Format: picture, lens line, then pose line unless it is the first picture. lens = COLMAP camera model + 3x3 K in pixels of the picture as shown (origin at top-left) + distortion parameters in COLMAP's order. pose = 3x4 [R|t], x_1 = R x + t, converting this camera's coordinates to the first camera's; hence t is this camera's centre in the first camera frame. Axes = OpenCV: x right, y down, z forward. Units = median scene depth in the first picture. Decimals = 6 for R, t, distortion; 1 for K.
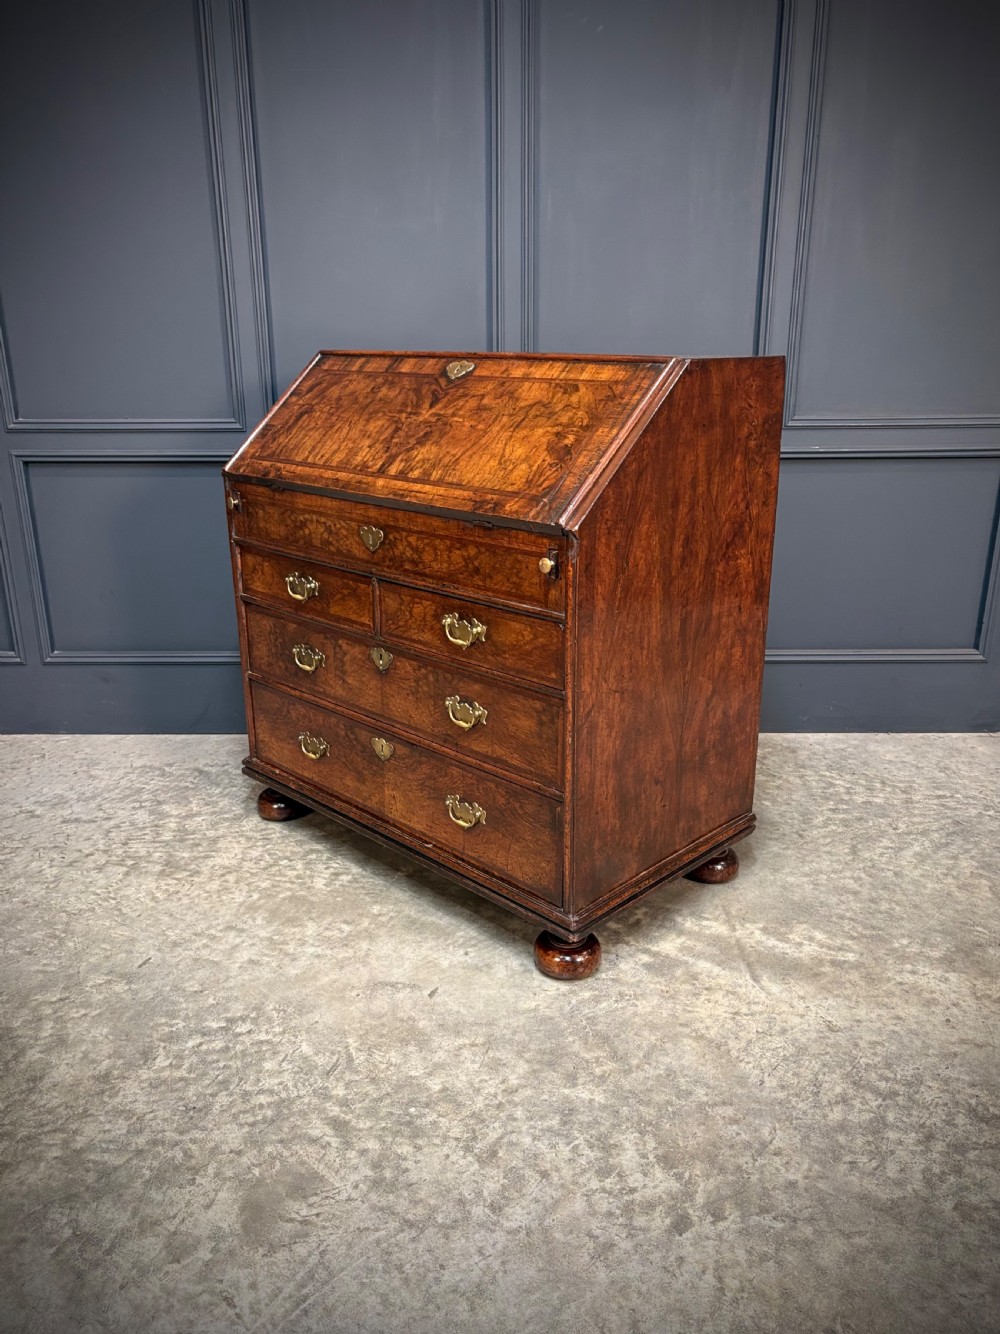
lens RADIAL K [[1033.4, 0, 494.2], [0, 1033.4, 670.8], [0, 0, 1]] dist [0.019913, -0.012283]
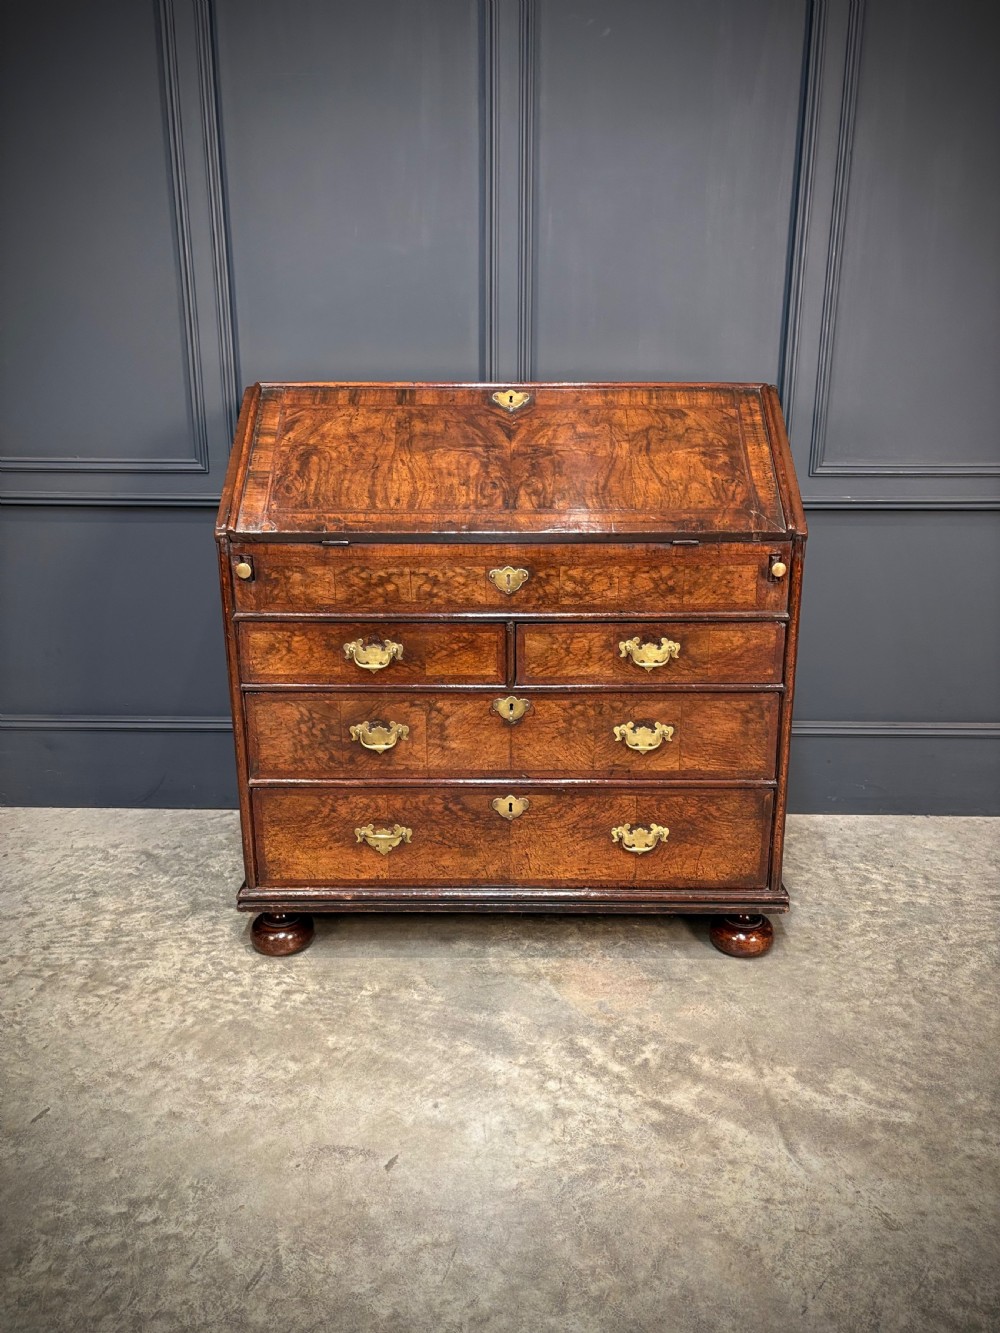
lens RADIAL K [[1013.6, 0, 502.5], [0, 1013.6, 665.5], [0, 0, 1]] dist [0.067976, -0.079958]
pose [[0.999943, 0.010531, -0.001619, 0.024303], [-0.010592, 0.998952, -0.044532, -0.040681], [0.001149, 0.044547, 0.999007, 0.180508]]
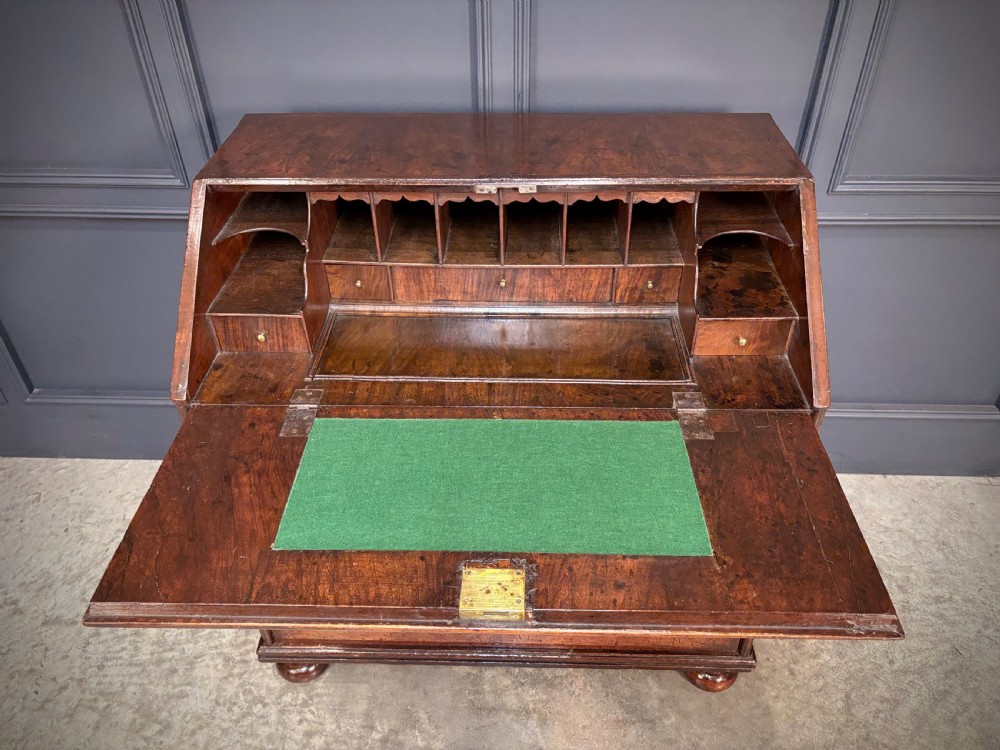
lens RADIAL K [[766.0, 0, 504.2], [0, 766.0, 377.8], [0, 0, 1]] dist [0.054319, -0.056661]
pose [[0.999668, 0.015243, -0.020754, 0.048107], [-0.007214, 0.939487, 0.342508, -0.436728], [0.024719, -0.342244, 0.939286, 0.516268]]
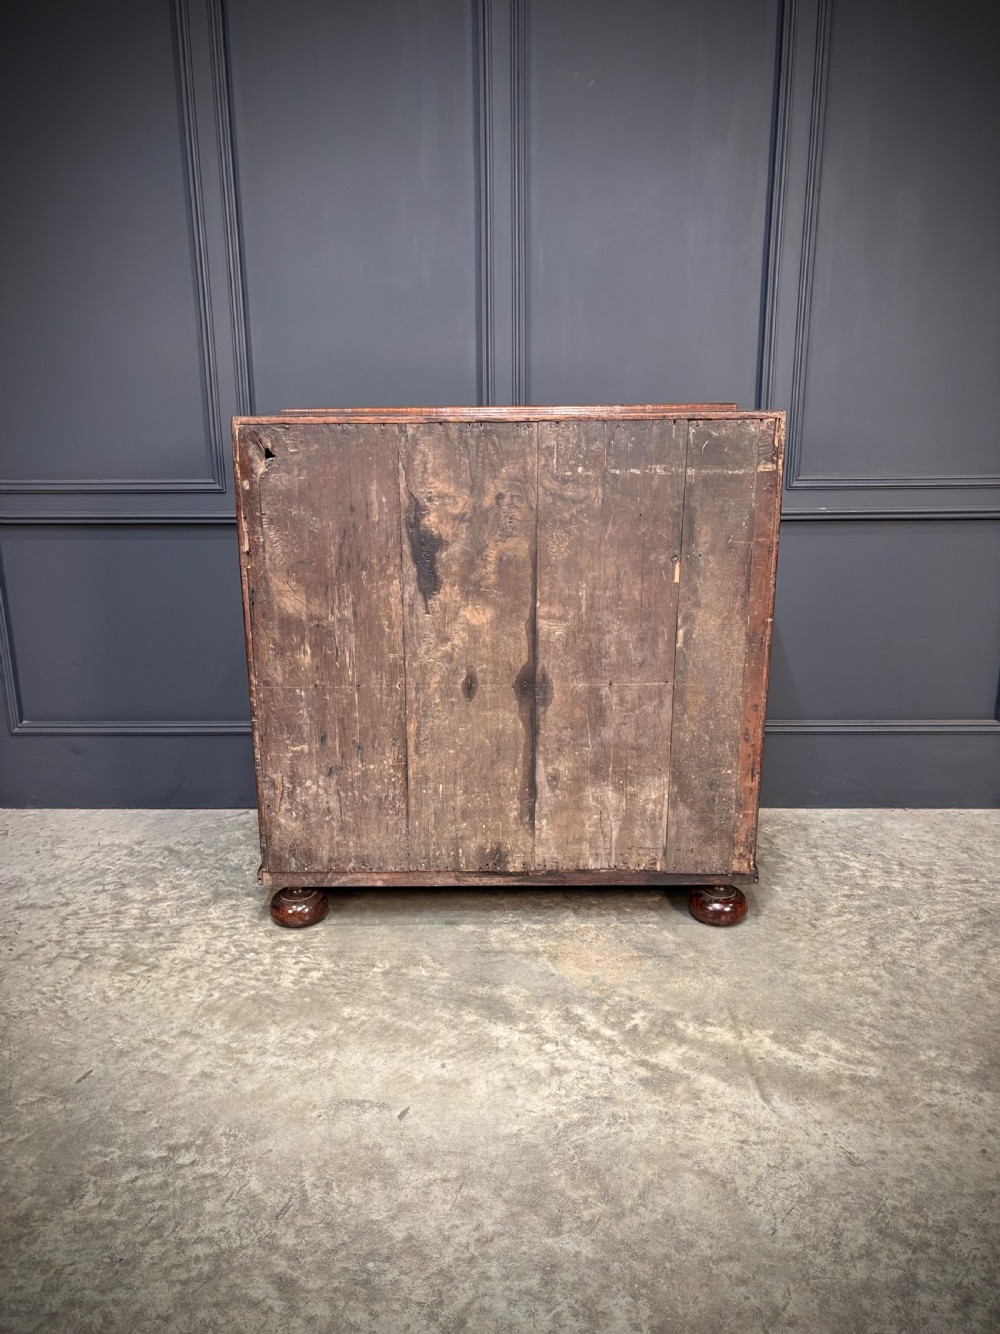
lens RADIAL K [[1021.8, 0, 498.3], [0, 1021.8, 665.8], [0, 0, 1]] dist [0.054319, -0.056661]
pose [[0.999974, 0.000432, -0.007243, 0.028234], [-0.000865, 0.998211, -0.059786, -0.020811], [0.007205, 0.059790, 0.998185, 0.088999]]
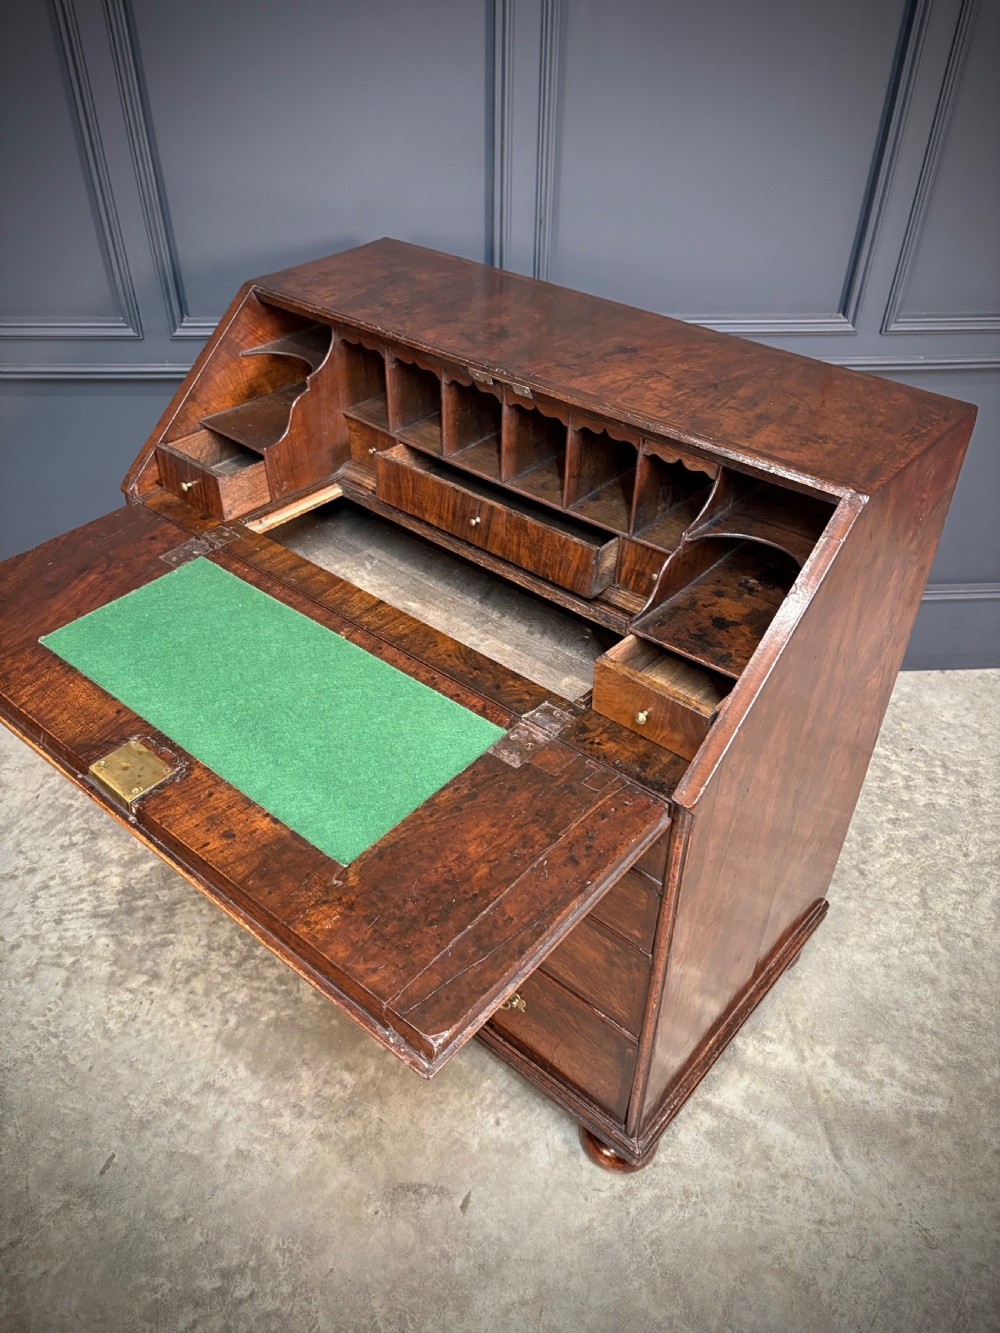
lens RADIAL K [[1015.7, 0, 512.3], [0, 1015.7, 668.1], [0, 0, 1]] dist [0.048500, -0.059116]
pose [[0.996625, -0.029365, 0.076652, -0.070558], [0.000987, 0.938038, 0.346532, -0.376500], [-0.082078, -0.345287, 0.934901, 0.358947]]
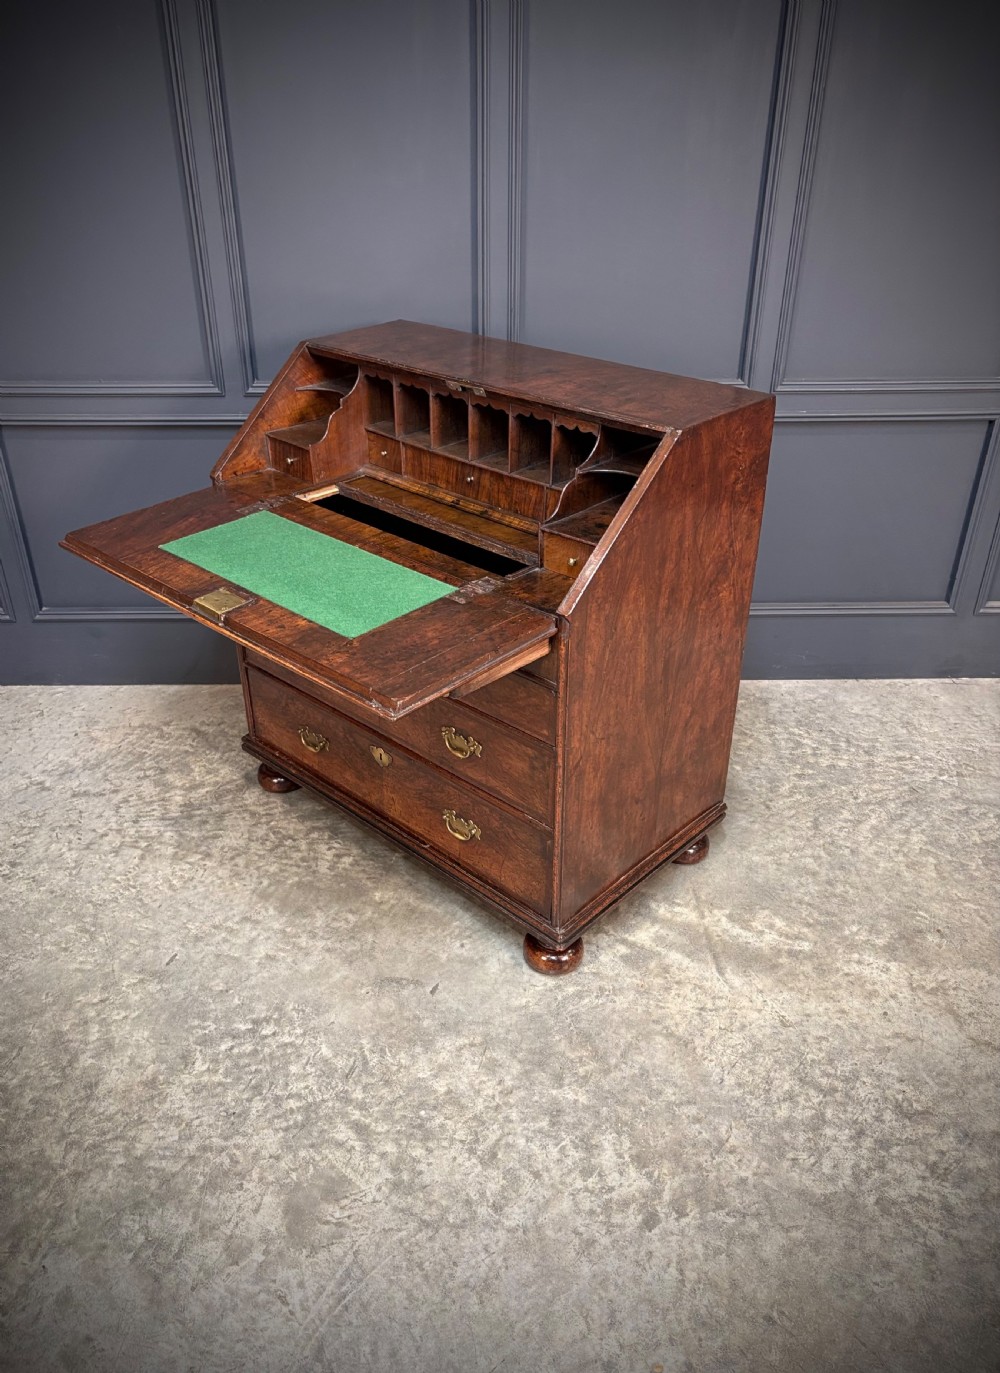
lens RADIAL K [[1068.0, 0, 488.5], [0, 1068.0, 680.1], [0, 0, 1]] dist [0.011540, 0.015928]
pose [[0.999686, -0.007261, 0.023977, -0.025062], [0.002310, 0.979719, 0.200364, -0.244367], [-0.024945, -0.200246, 0.979428, -0.068918]]
